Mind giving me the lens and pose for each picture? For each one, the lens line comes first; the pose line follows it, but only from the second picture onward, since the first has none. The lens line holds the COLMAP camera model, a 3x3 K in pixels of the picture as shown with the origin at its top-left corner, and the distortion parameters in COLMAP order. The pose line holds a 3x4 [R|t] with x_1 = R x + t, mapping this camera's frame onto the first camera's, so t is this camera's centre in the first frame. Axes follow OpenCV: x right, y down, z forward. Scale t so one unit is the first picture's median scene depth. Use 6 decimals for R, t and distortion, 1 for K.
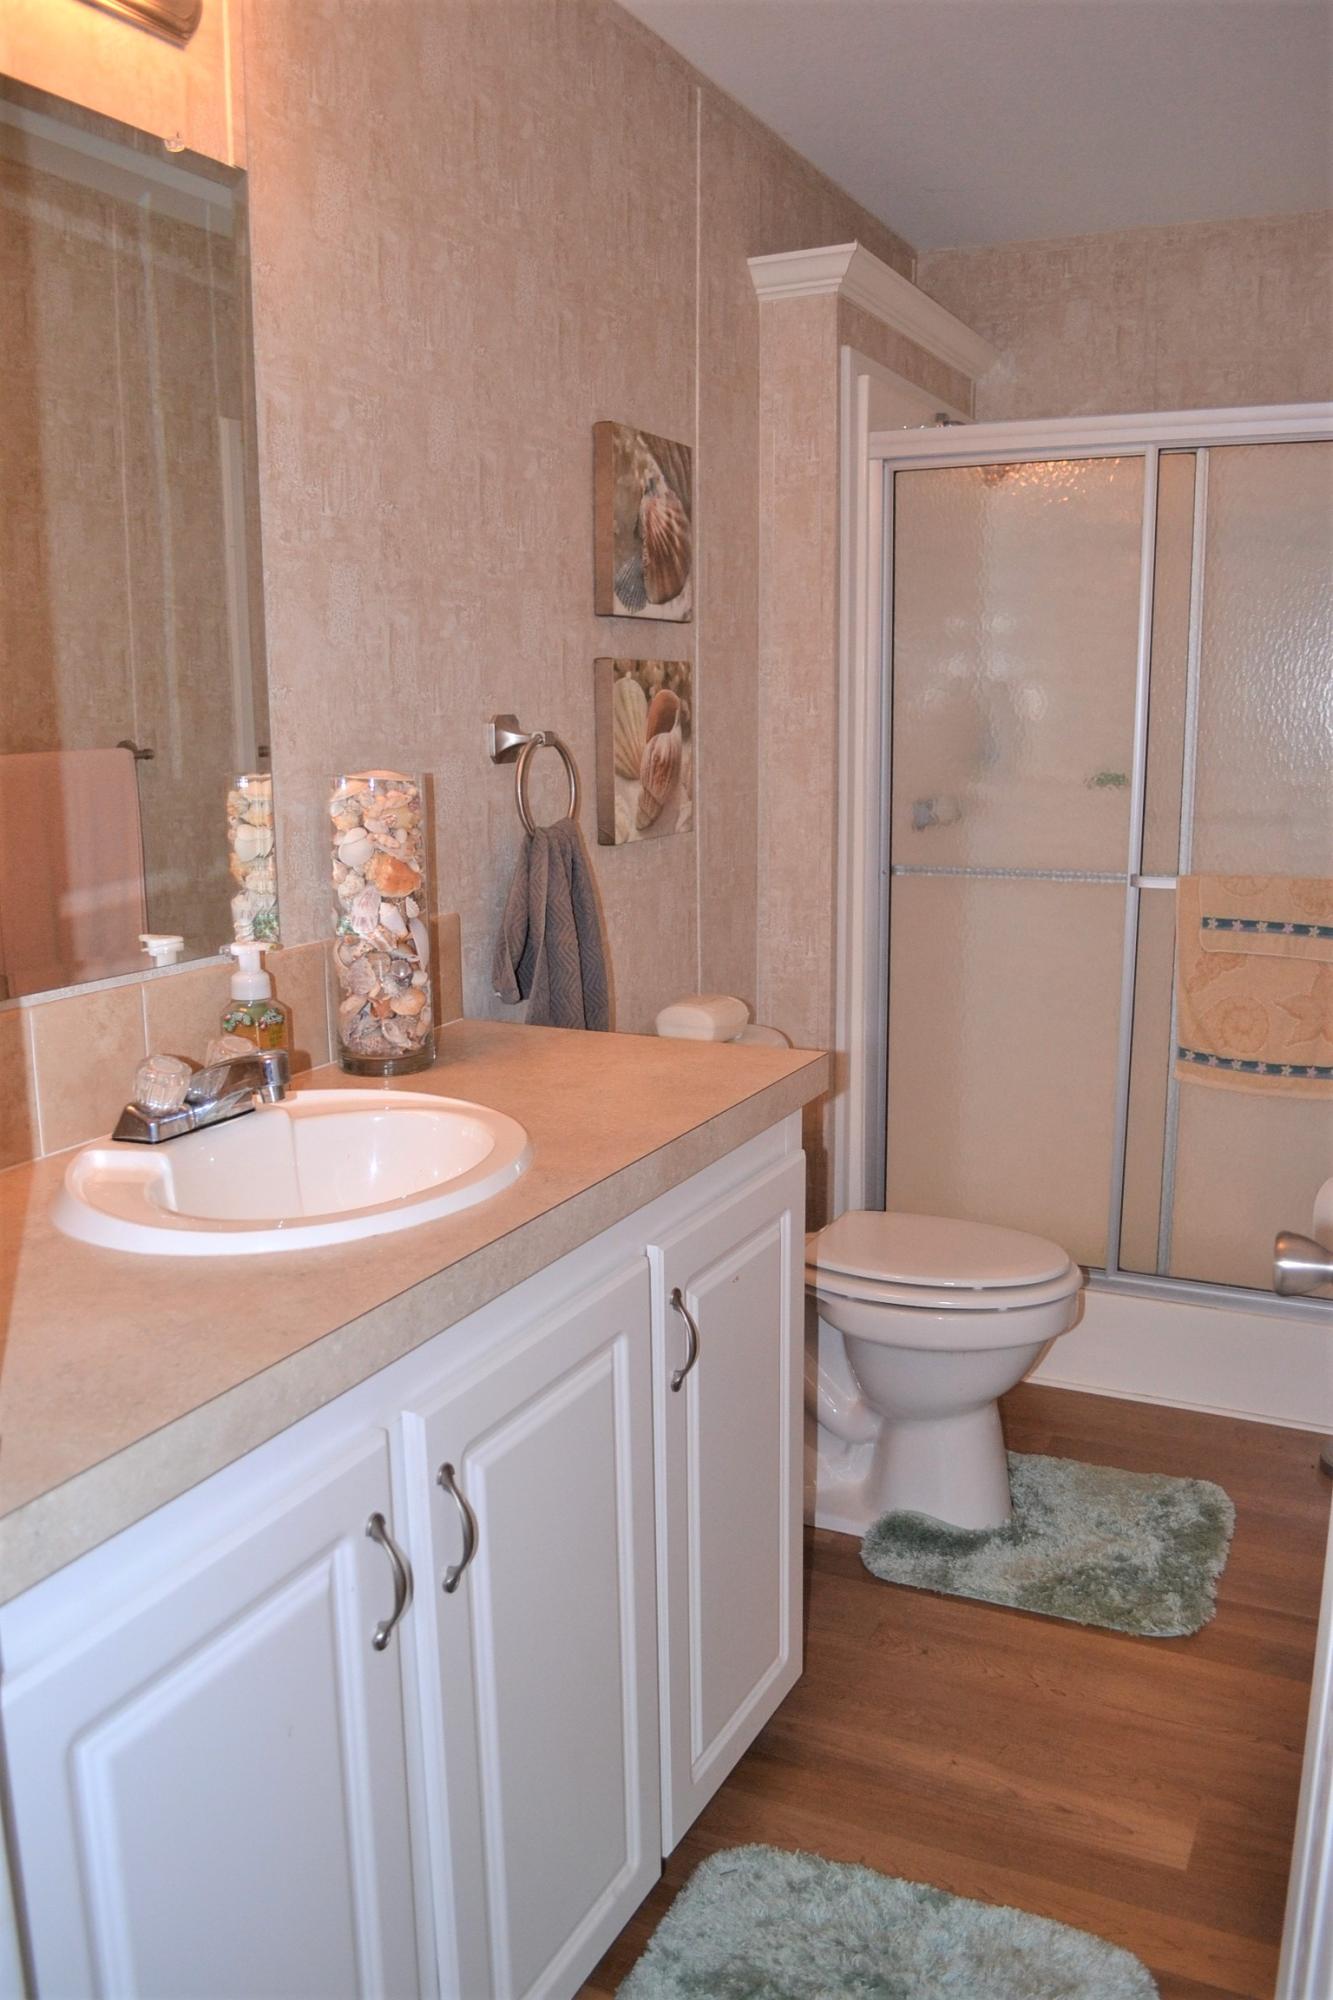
lens RADIAL K [[1605.6, 0, 671.1], [0, 1605.6, 1013.9], [0, 0, 1]] dist [-0.082034, 0.009246]
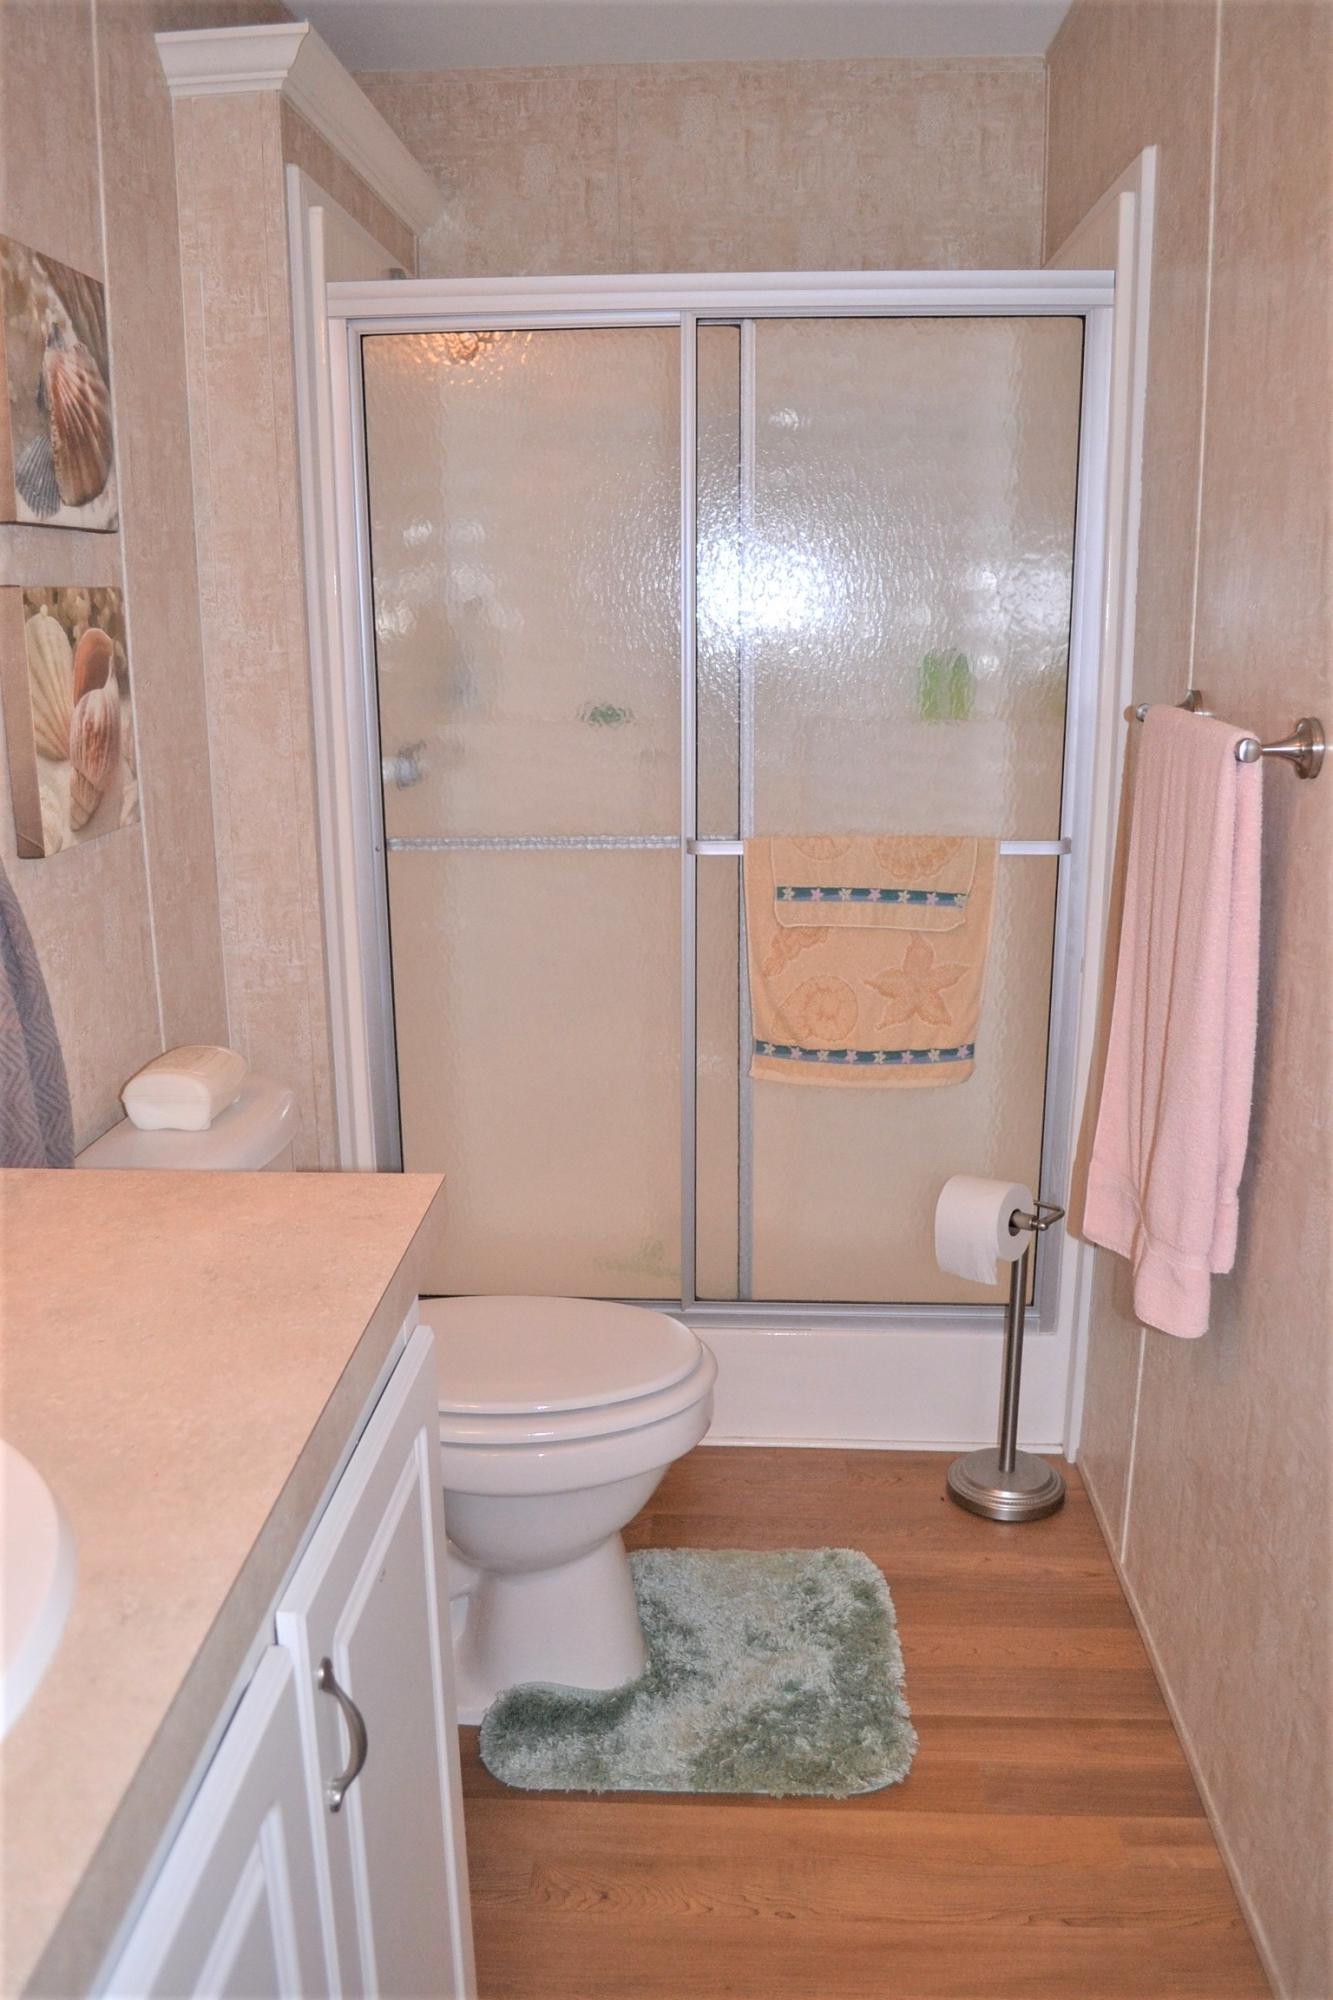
lens RADIAL K [[1605.6, 0, 664.2], [0, 1605.6, 992.3], [0, 0, 1]] dist [-0.082034, 0.009246]
pose [[0.921794, -0.093050, 0.376348, -0.046212], [0.076023, 0.995306, 0.059879, -0.061339], [-0.380153, -0.026585, 0.924541, 0.238708]]
